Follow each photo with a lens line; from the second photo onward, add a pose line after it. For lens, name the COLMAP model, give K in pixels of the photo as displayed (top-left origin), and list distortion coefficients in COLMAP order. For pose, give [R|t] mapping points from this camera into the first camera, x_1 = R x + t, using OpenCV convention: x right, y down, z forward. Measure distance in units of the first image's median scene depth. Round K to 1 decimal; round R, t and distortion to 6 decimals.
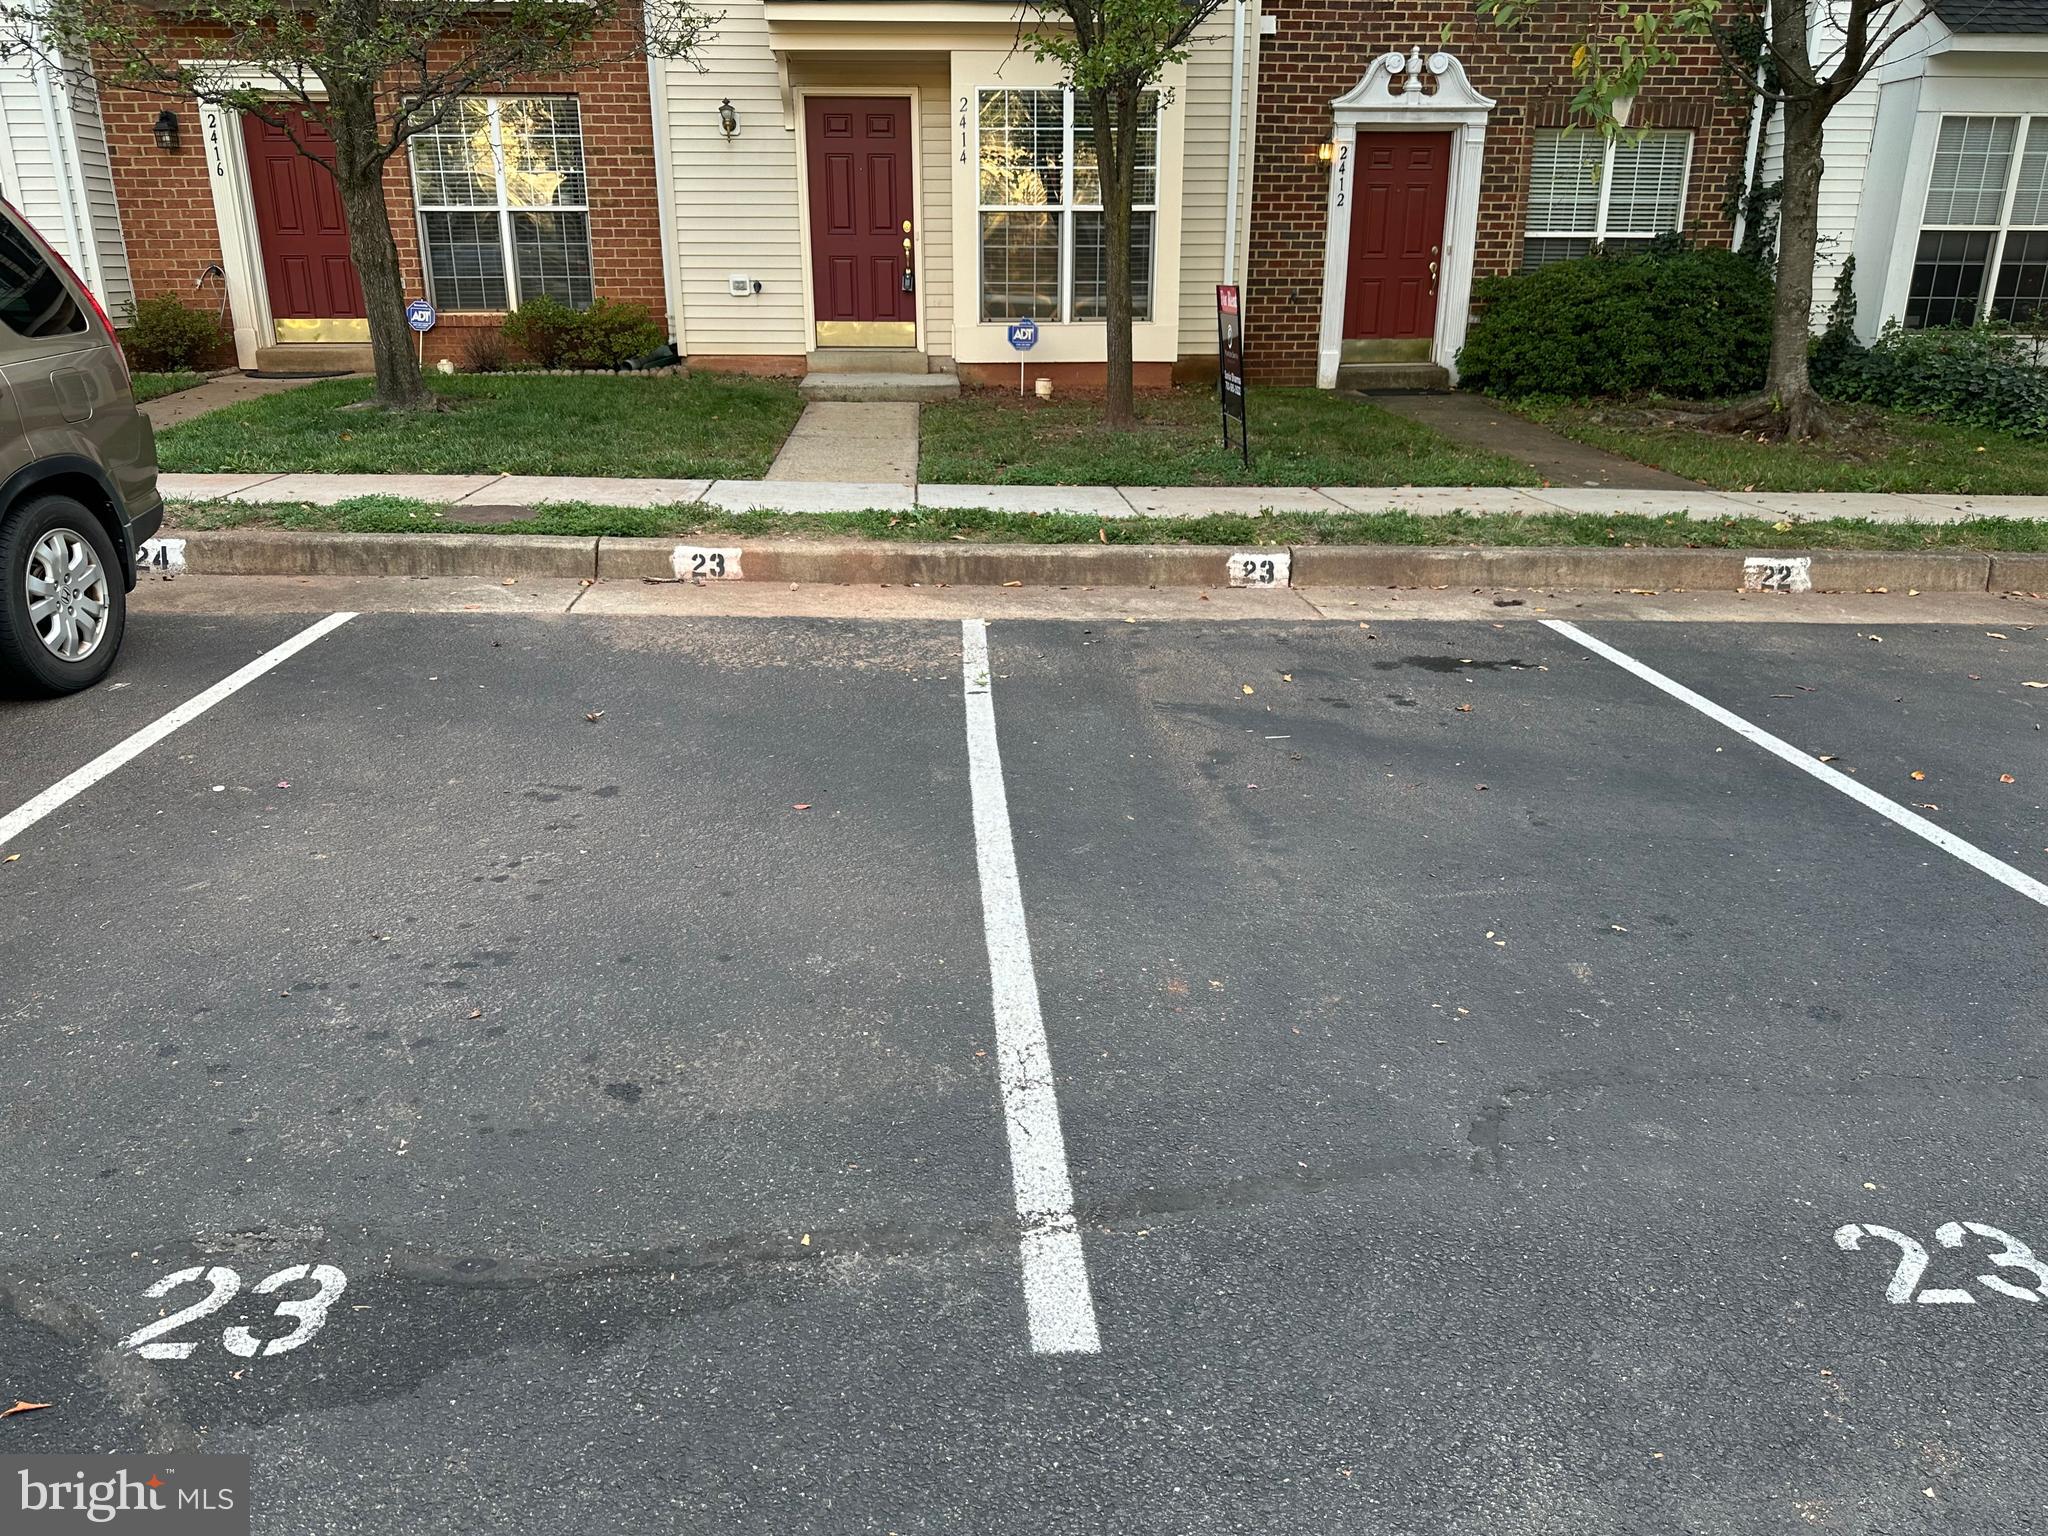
lens RADIAL K [[1457.1, 0, 1024.0], [0, 1457.1, 768.0], [0, 0, 1]] dist [0.136895, -0.285235]
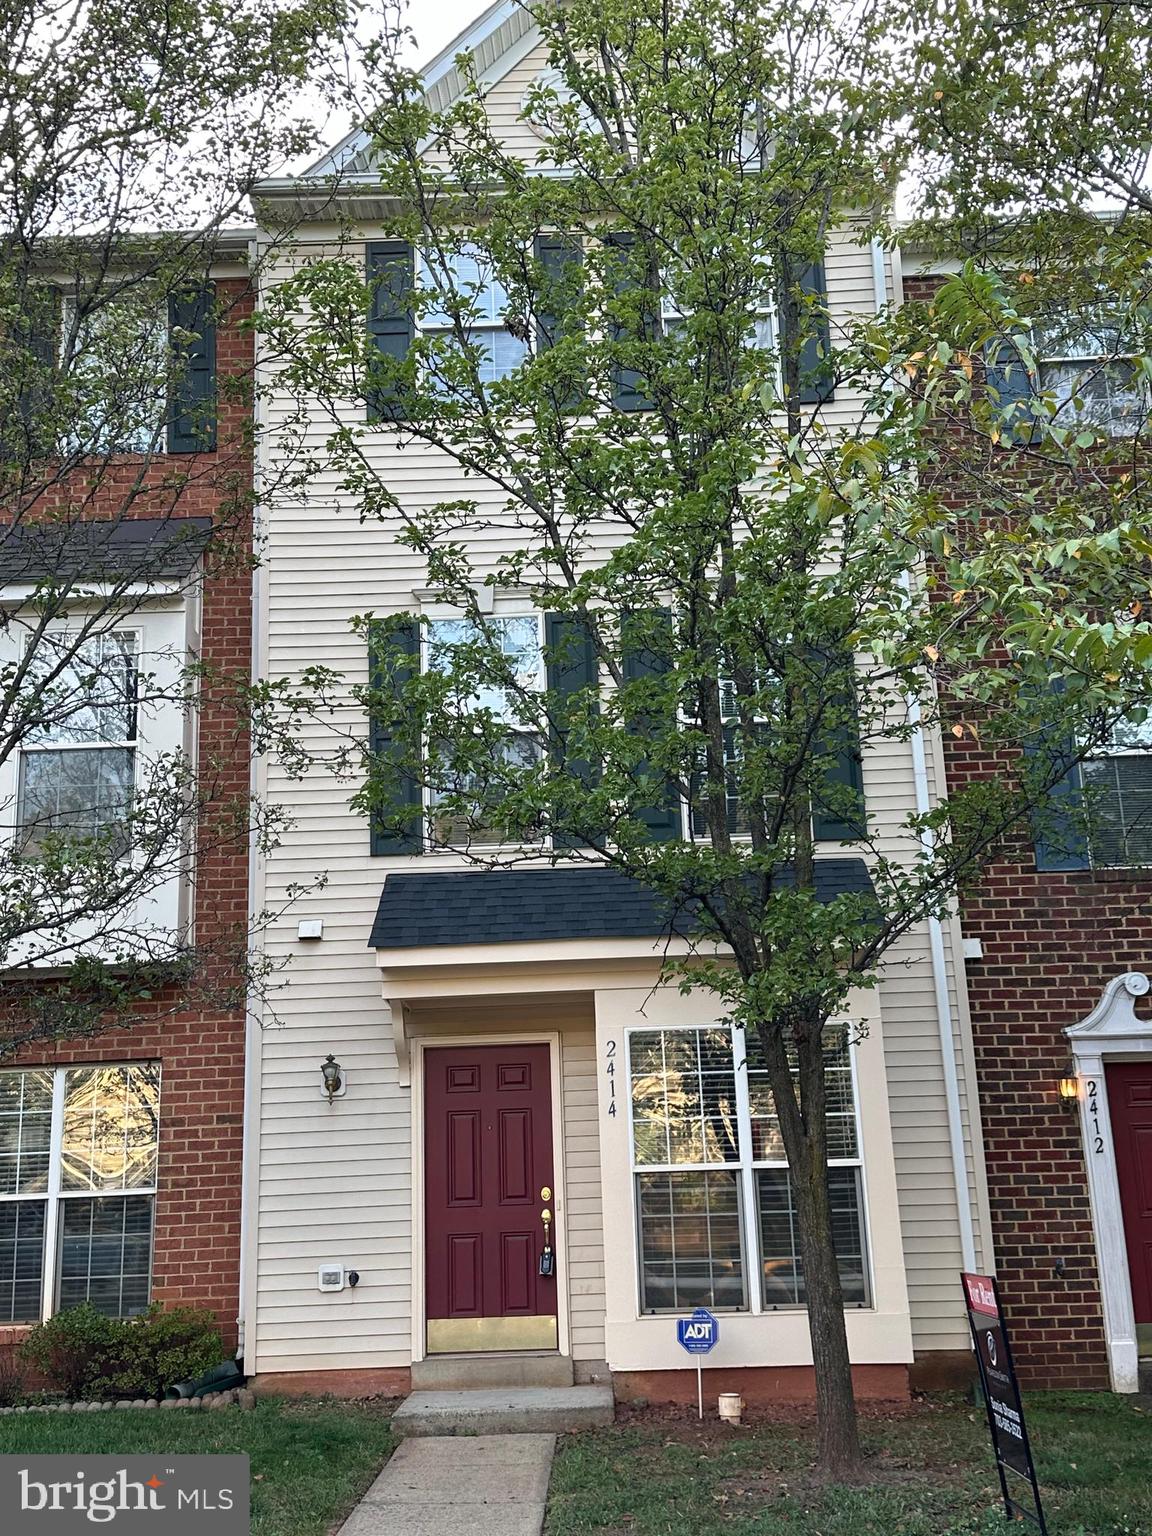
lens RADIAL K [[1669.6, 0, 576.0], [0, 1669.6, 768.0], [0, 0, 1]] dist [0.186715, -0.345064]
pose [[0.996143, -0.053528, -0.069522, 0.012316], [0.005884, 0.831322, -0.555759, -0.053487], [0.087543, 0.553207, 0.828431, 0.125289]]
